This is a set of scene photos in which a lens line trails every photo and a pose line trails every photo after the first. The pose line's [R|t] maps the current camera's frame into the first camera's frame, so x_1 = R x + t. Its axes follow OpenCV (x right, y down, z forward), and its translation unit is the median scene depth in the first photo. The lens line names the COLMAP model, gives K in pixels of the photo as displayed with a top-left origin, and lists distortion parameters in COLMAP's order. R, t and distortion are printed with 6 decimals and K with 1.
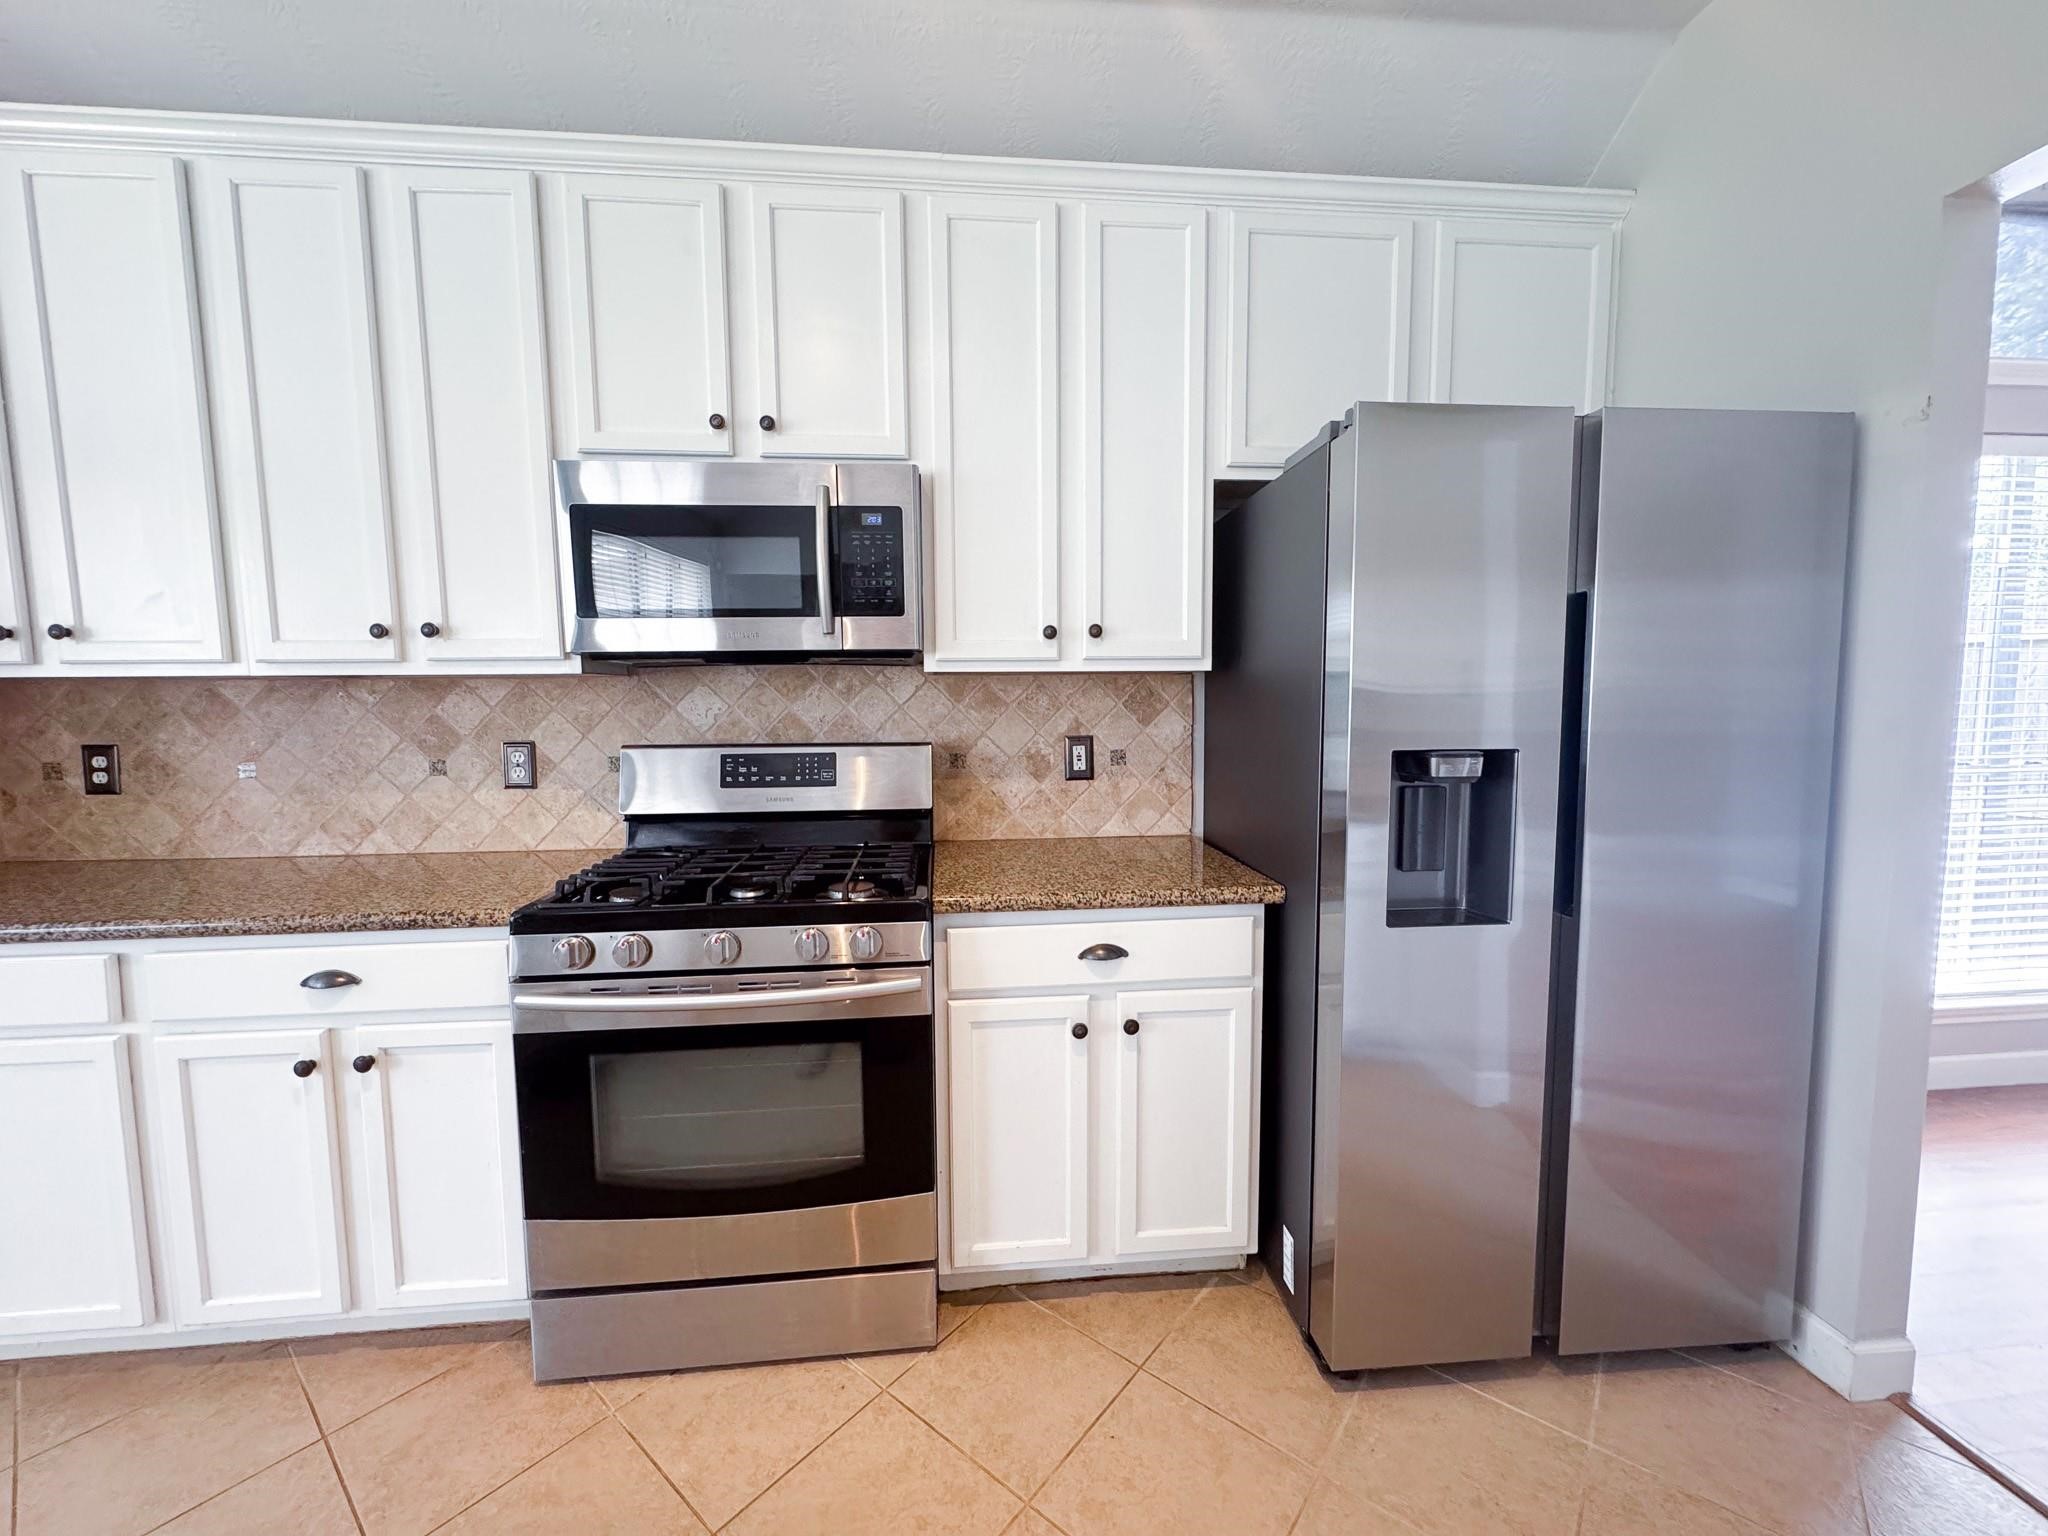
lens RADIAL K [[815.2, 0, 1024.0], [0, 815.2, 768.0], [0, 0, 1]] dist [-0.002156, -0.000458]
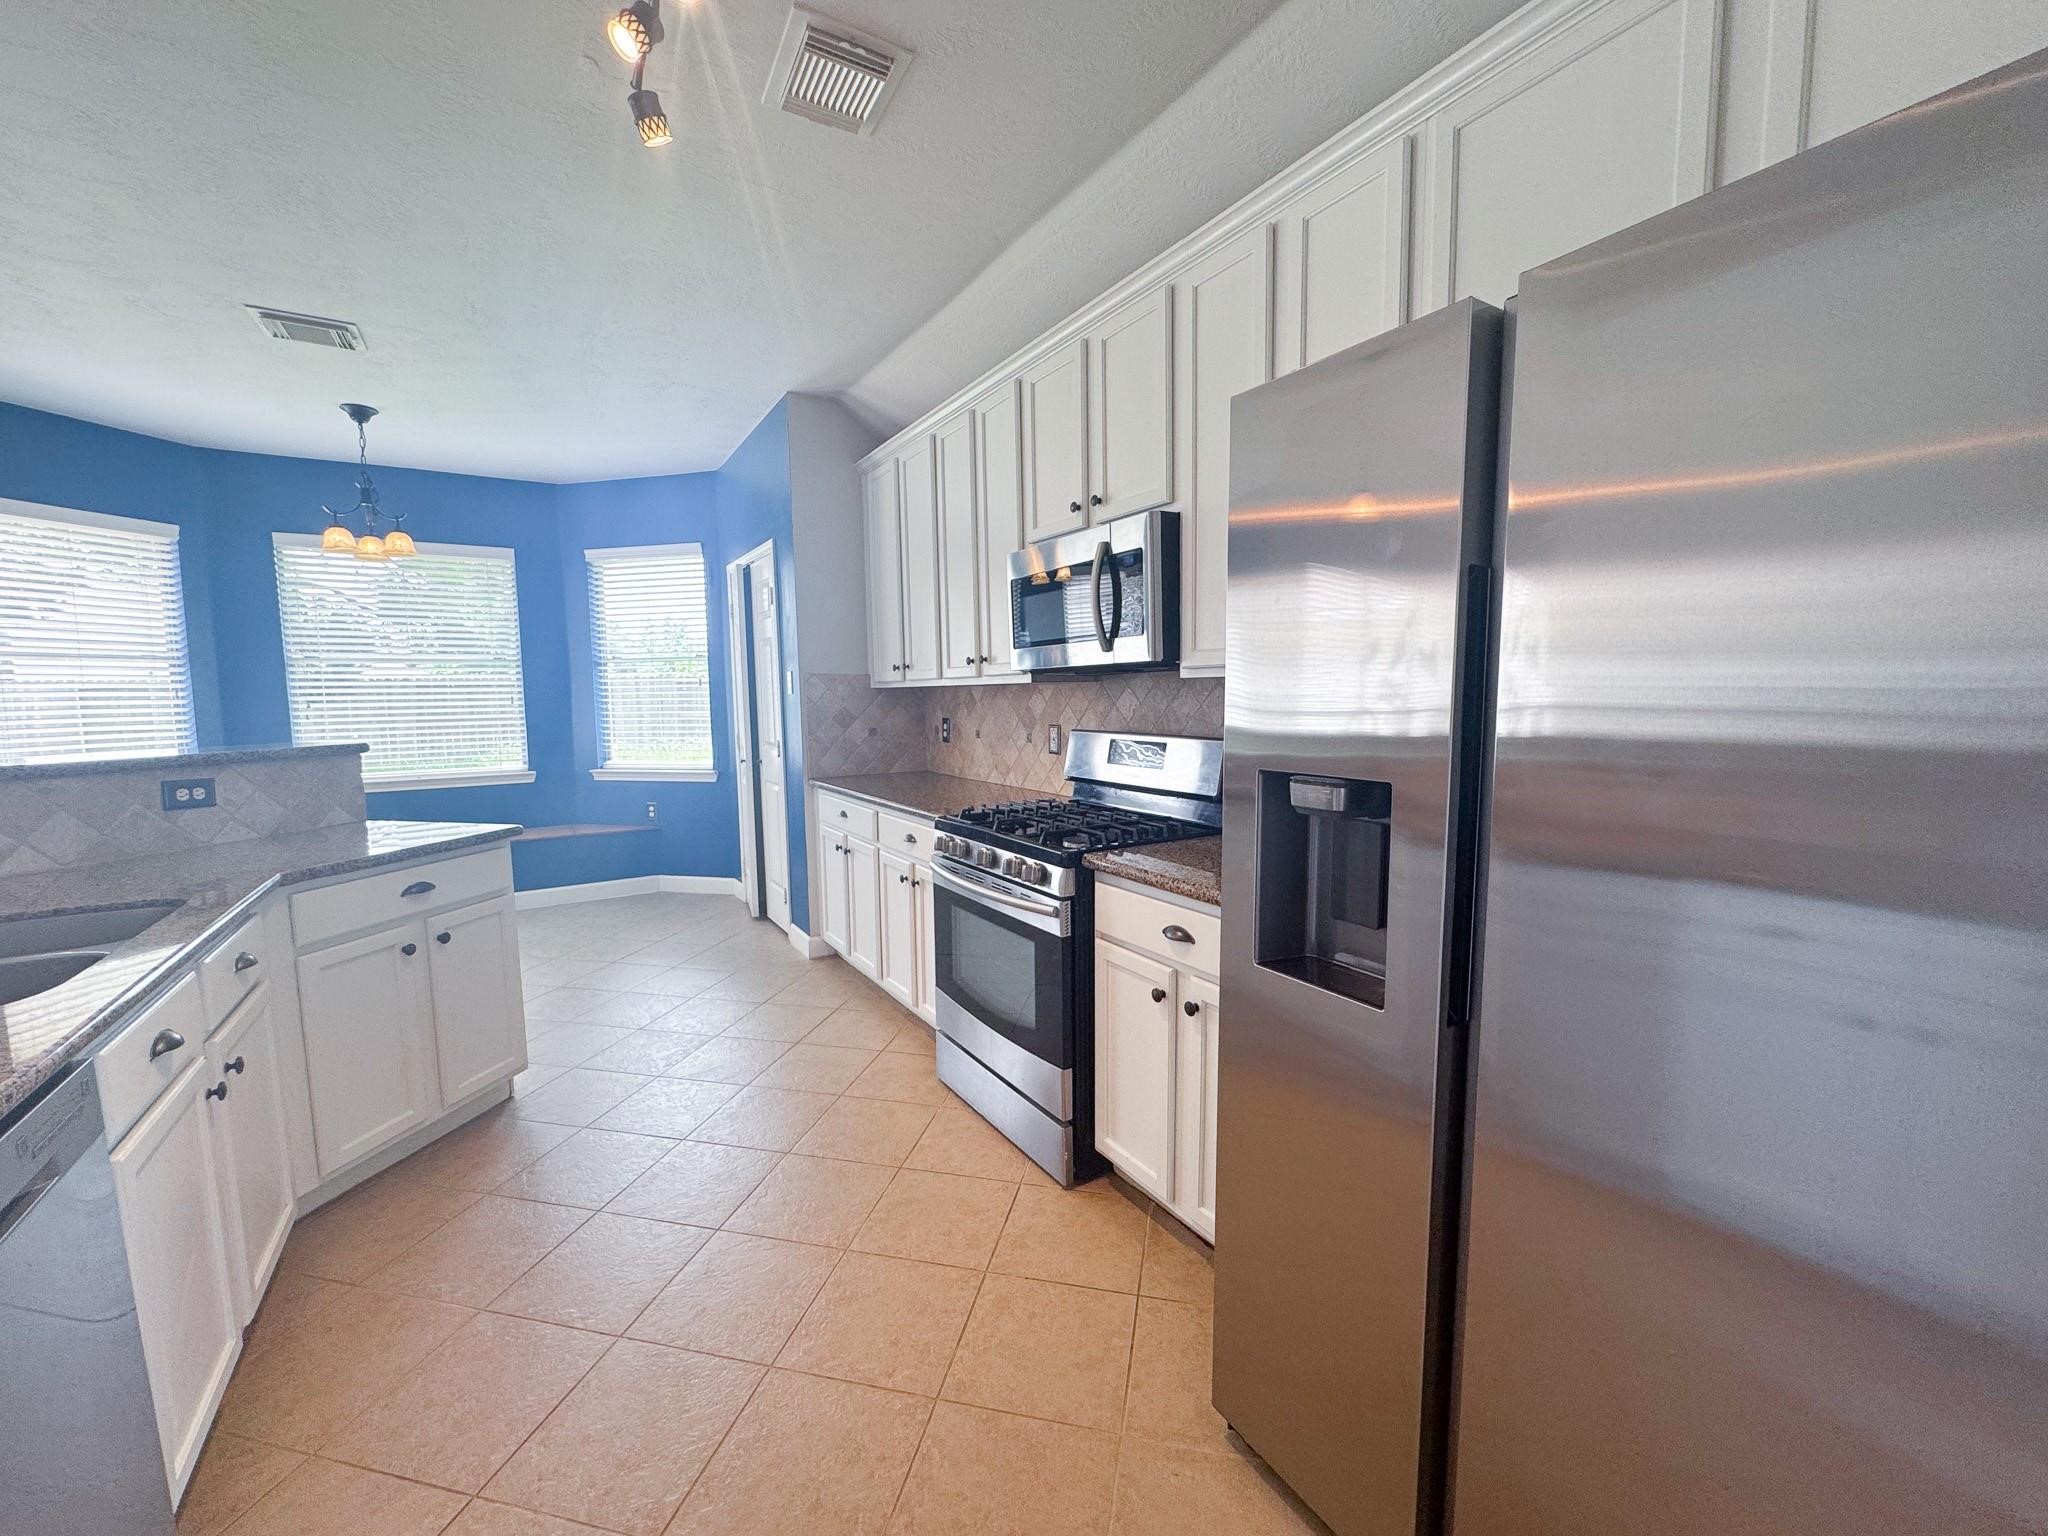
lens RADIAL K [[815.2, 0, 1024.0], [0, 815.2, 768.0], [0, 0, 1]] dist [-0.002156, -0.000458]
pose [[0.448359, 0.085671, -0.889739, 0.920852], [-0.070081, 0.995701, 0.060558, -0.048278], [0.891102, 0.035202, 0.452435, 0.287574]]
